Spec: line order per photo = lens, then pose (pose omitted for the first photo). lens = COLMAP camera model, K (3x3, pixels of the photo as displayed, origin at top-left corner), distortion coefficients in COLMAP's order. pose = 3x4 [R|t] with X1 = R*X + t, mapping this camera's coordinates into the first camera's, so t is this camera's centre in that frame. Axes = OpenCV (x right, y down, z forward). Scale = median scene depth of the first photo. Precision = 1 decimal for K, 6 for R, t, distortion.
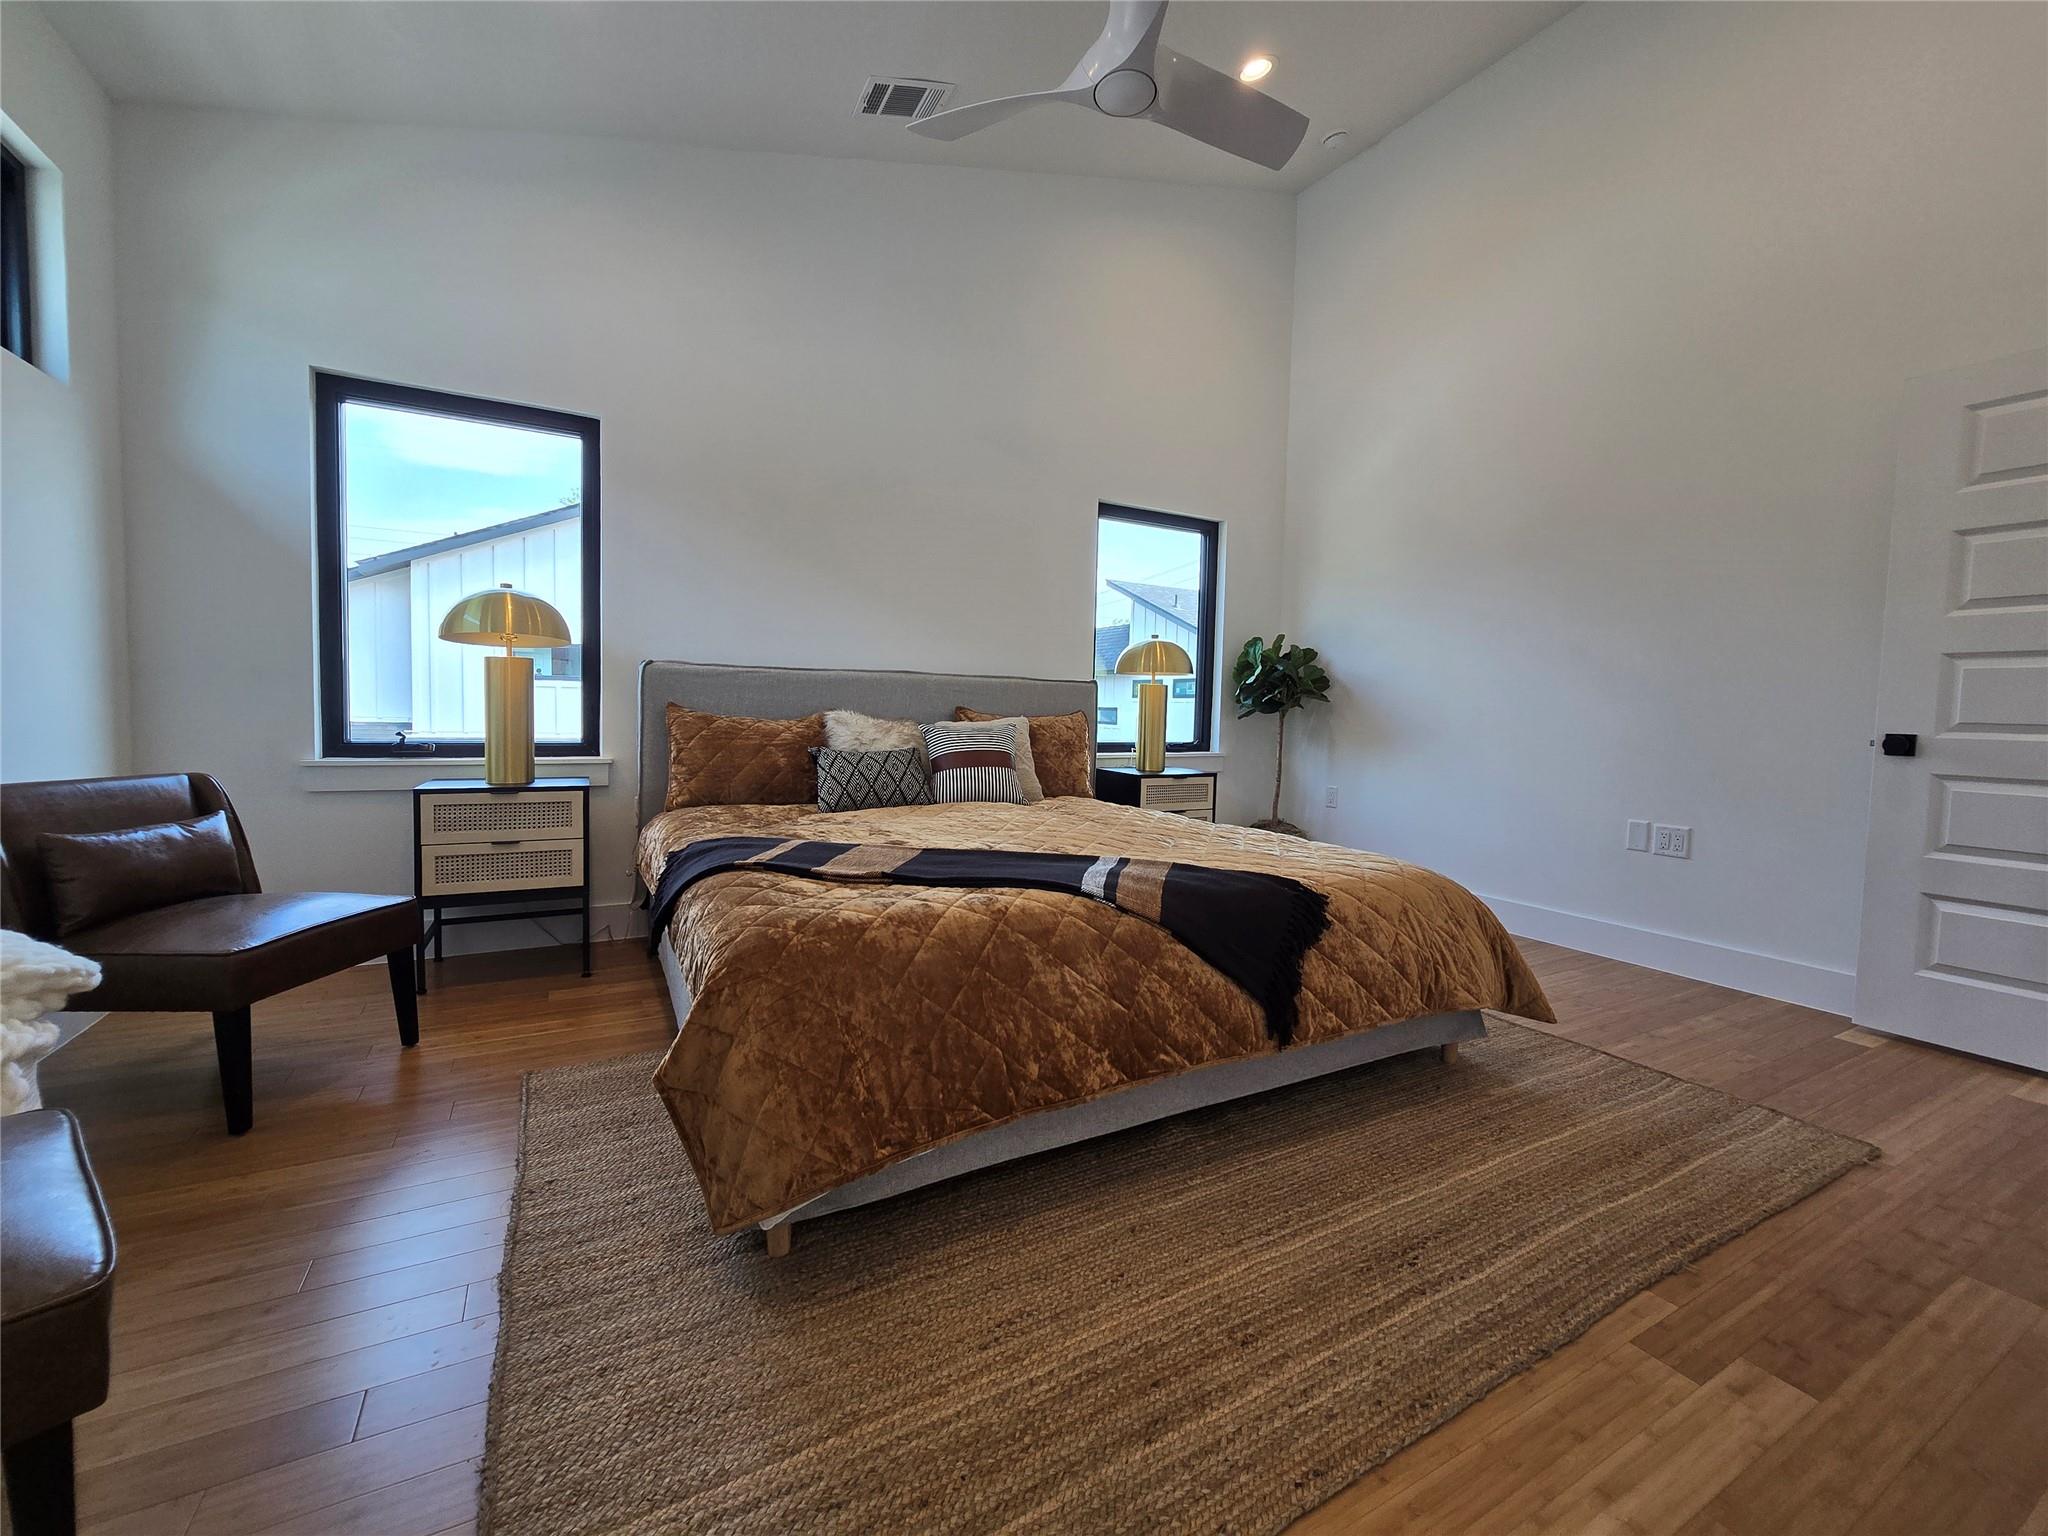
lens RADIAL K [[843.4, 0, 1027.8], [0, 843.4, 752.2], [0, 0, 1]] dist [-0.001304, -0.001845]
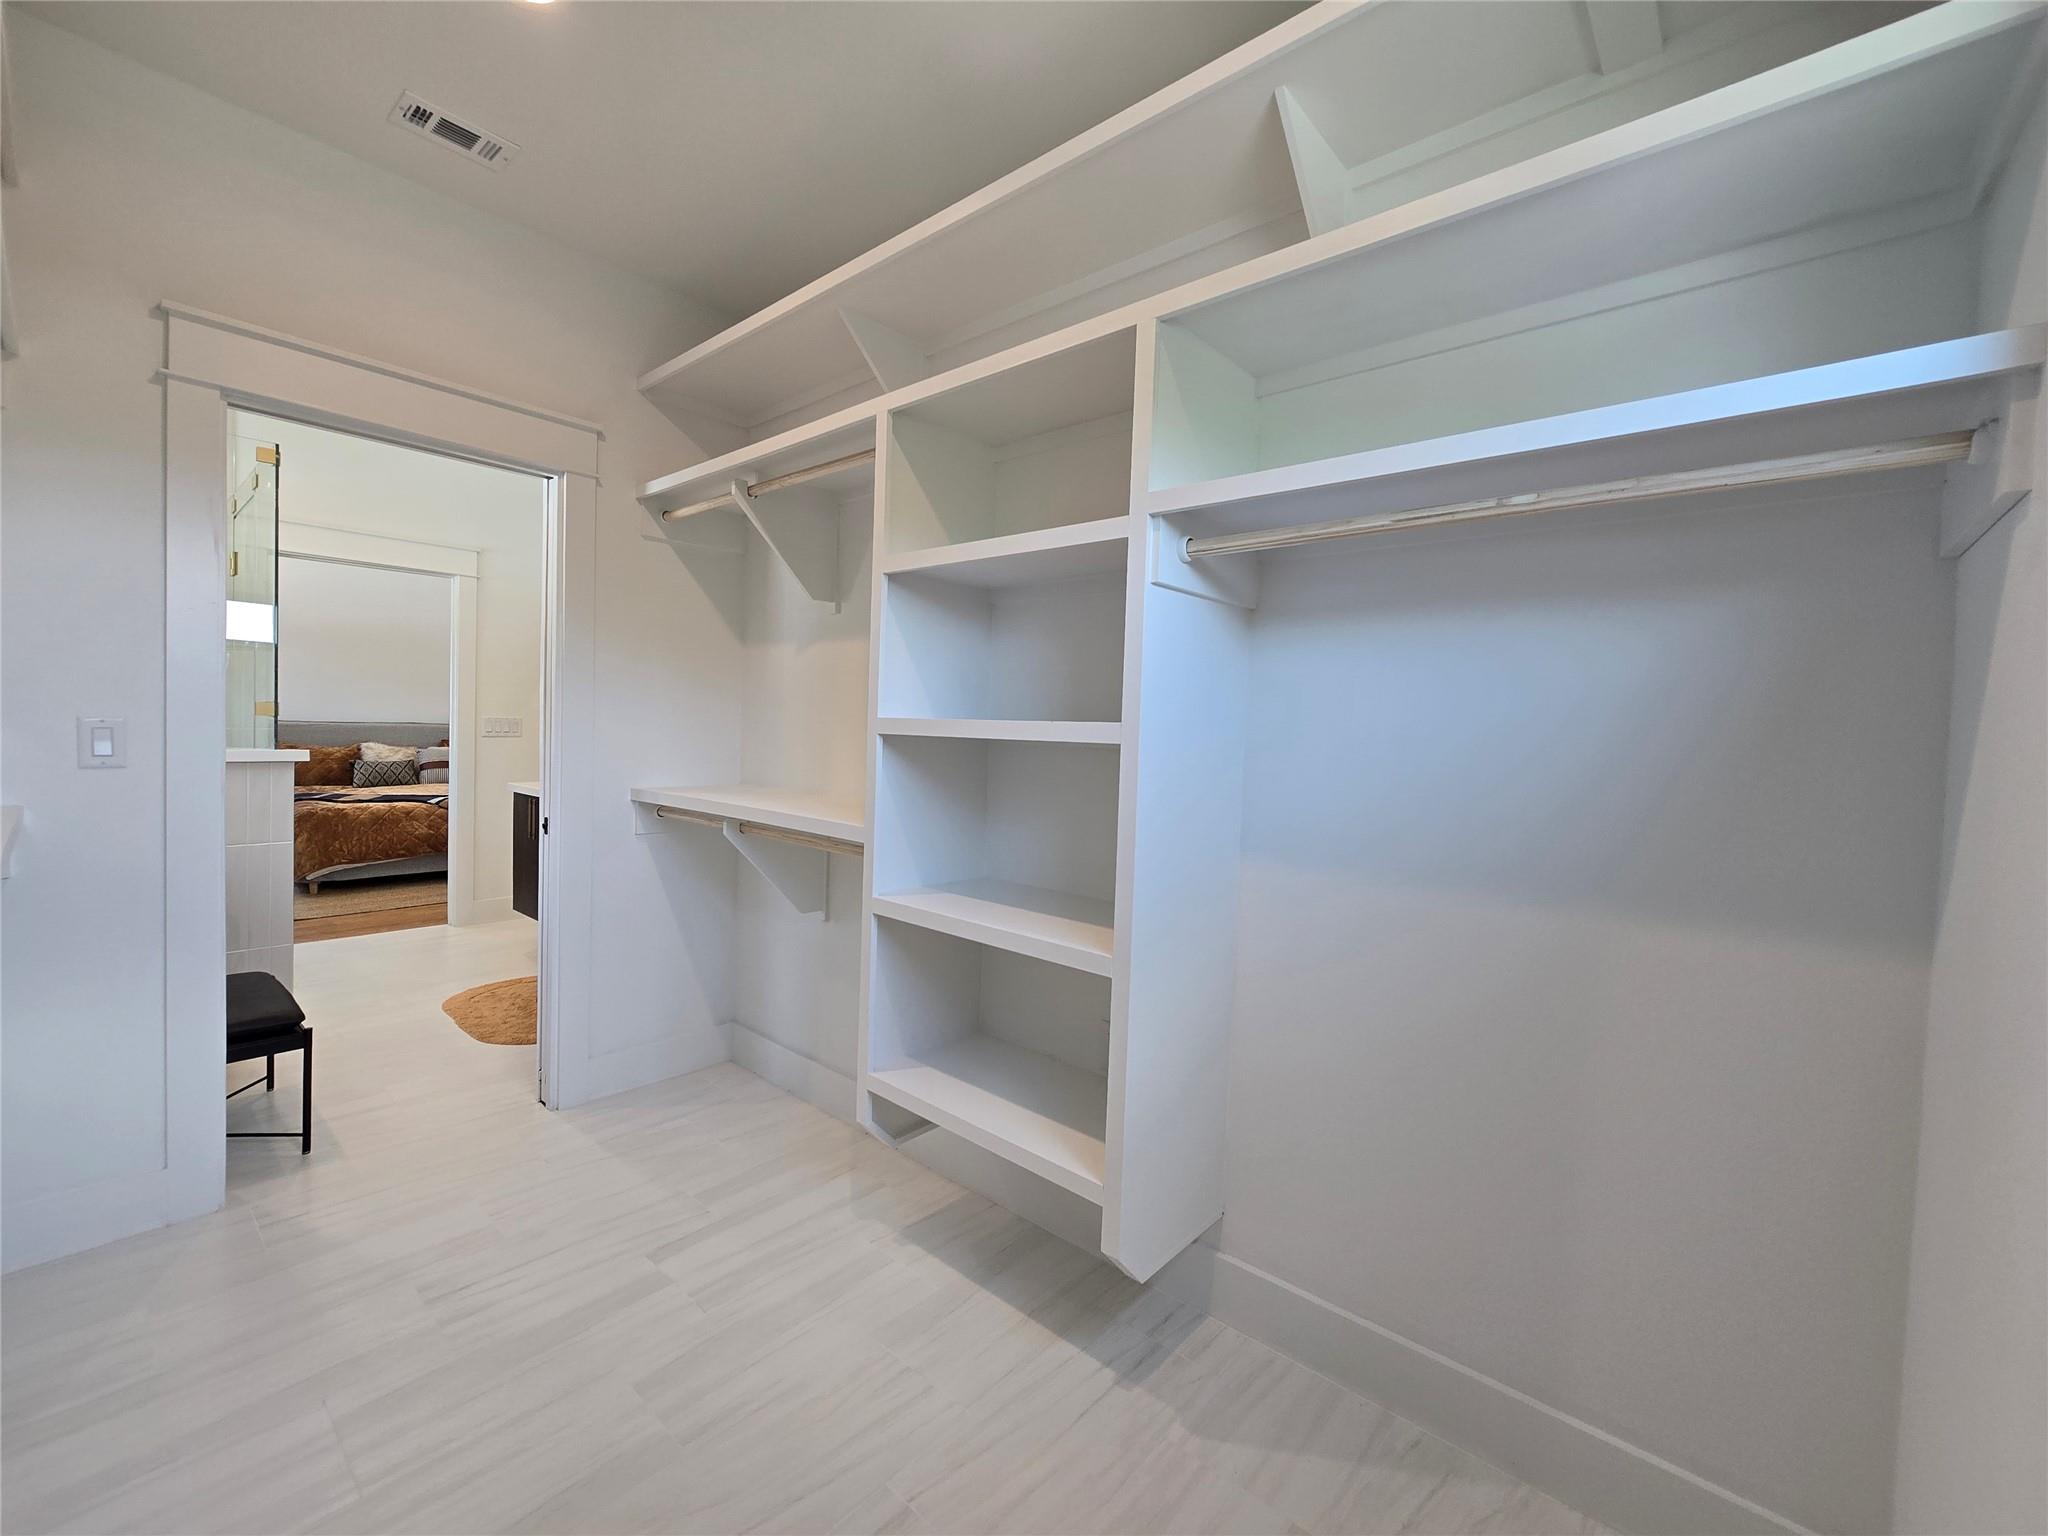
lens RADIAL K [[843.4, 0, 1030.5], [0, 843.4, 761.8], [0, 0, 1]] dist [-0.001304, -0.001845]
pose [[0.940129, -0.005491, 0.340774, 0.754960], [0.004912, 0.999985, 0.002562, 0.003433], [-0.340783, -0.000735, 0.940142, -1.908514]]
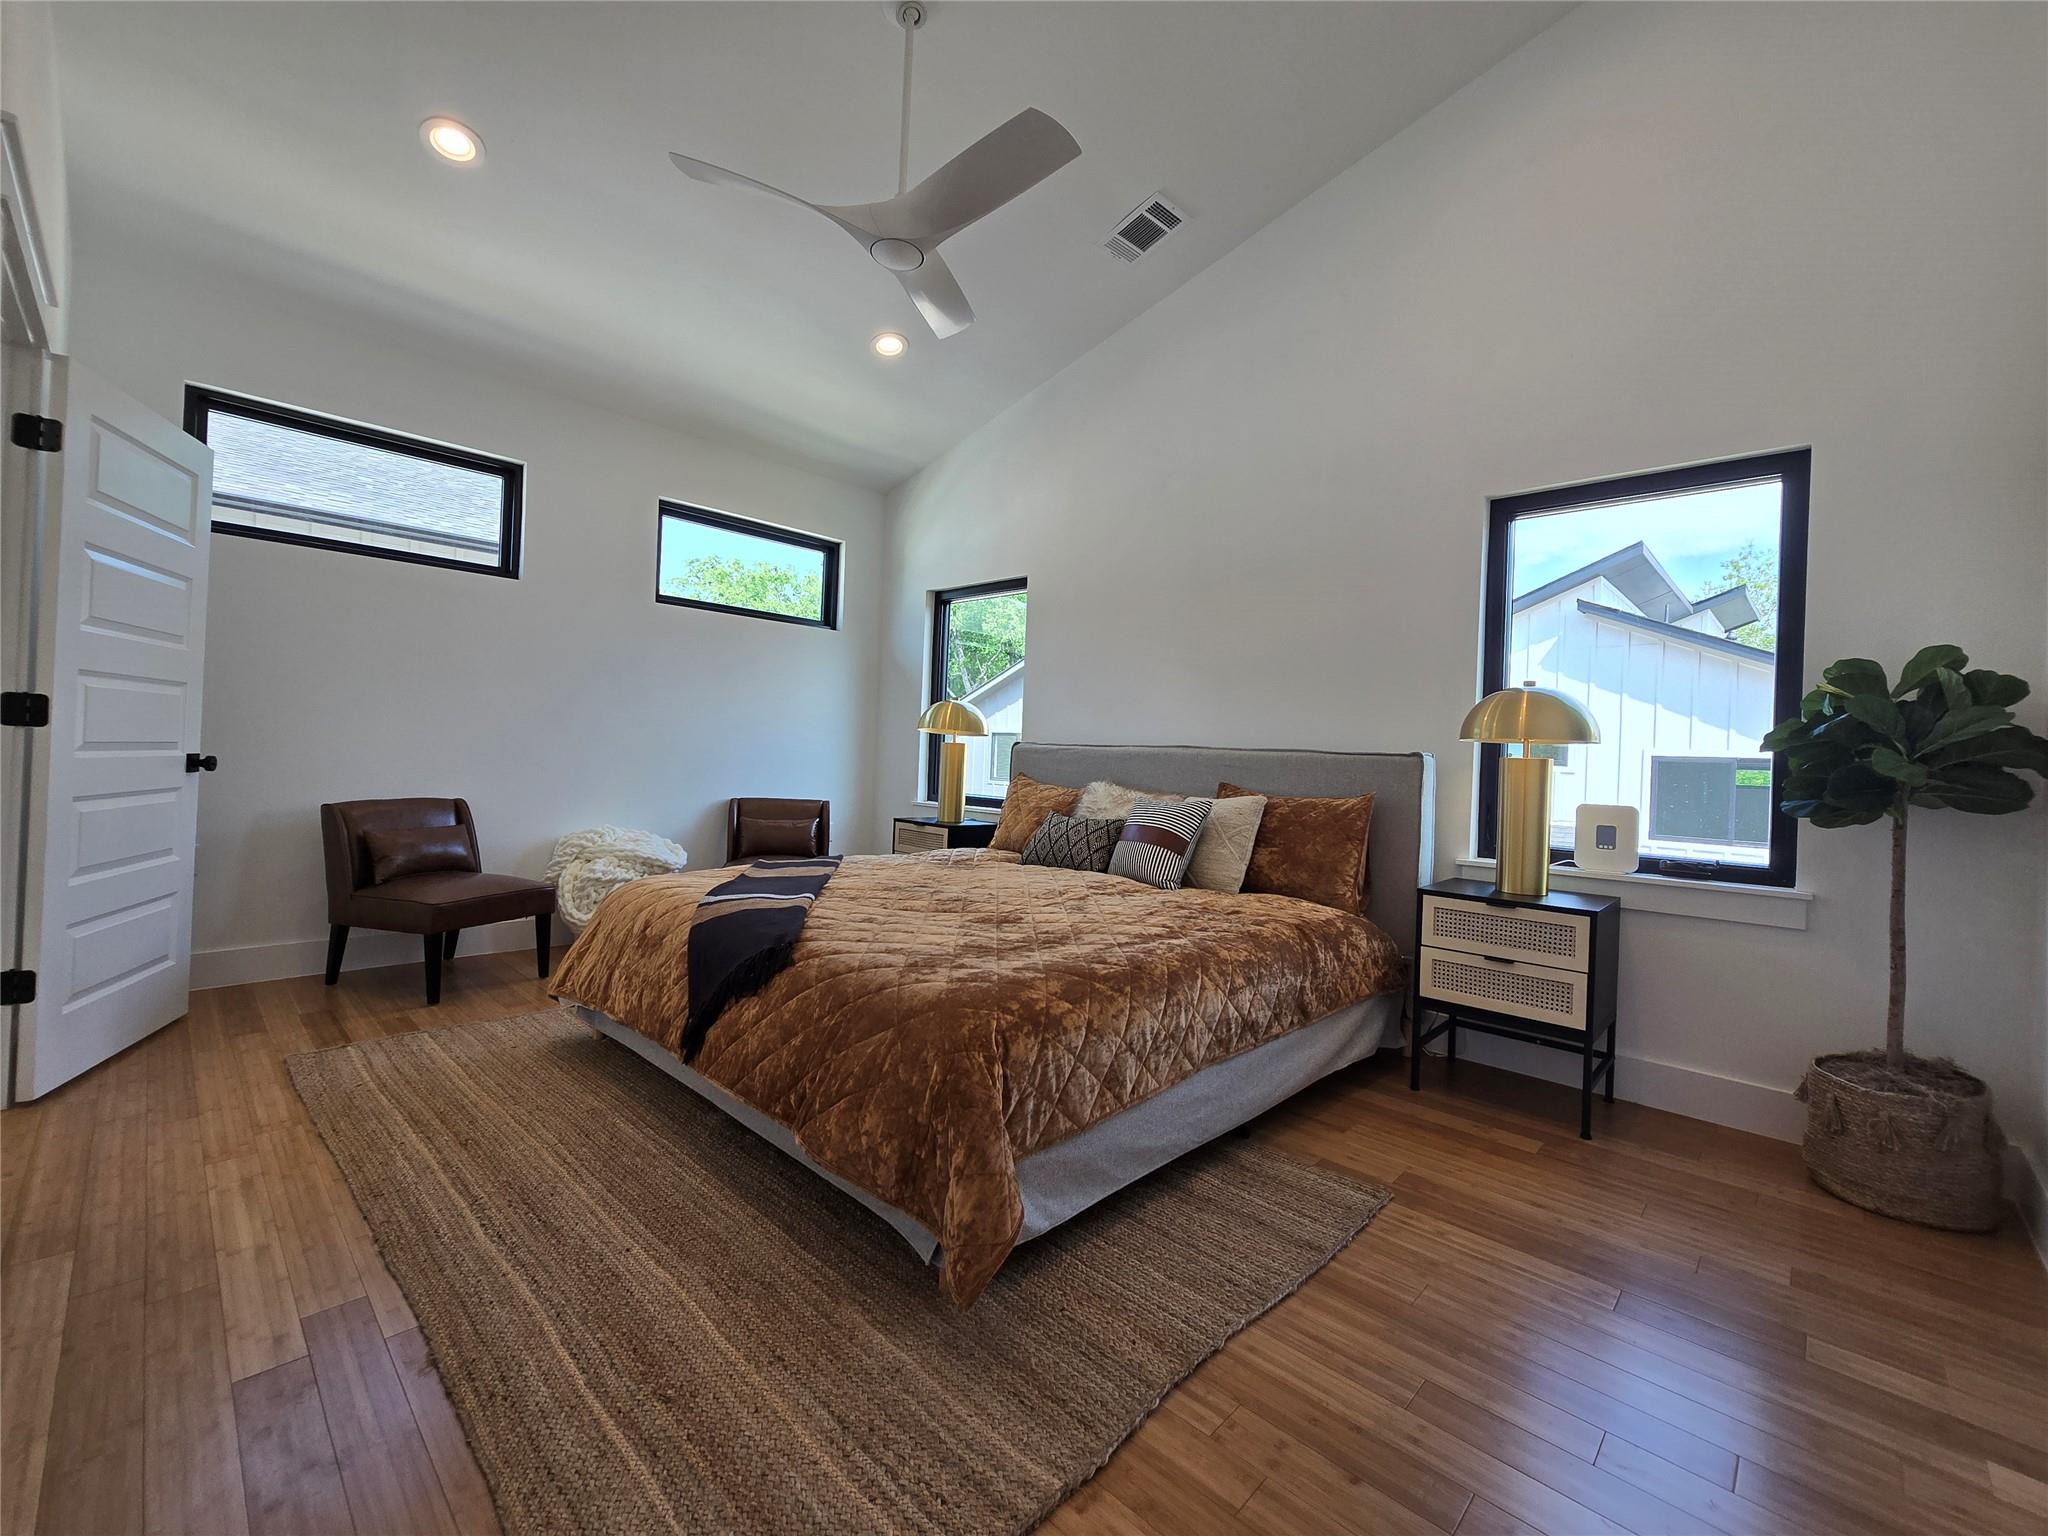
lens RADIAL K [[843.4, 0, 1032.3], [0, 843.4, 765.3], [0, 0, 1]] dist [-0.001304, -0.001845]
pose [[0.298258, 0.002055, -0.954483, 0.994092], [-0.079484, 0.996578, -0.022691, -0.045761], [0.951170, 0.082634, 0.297401, 0.689299]]
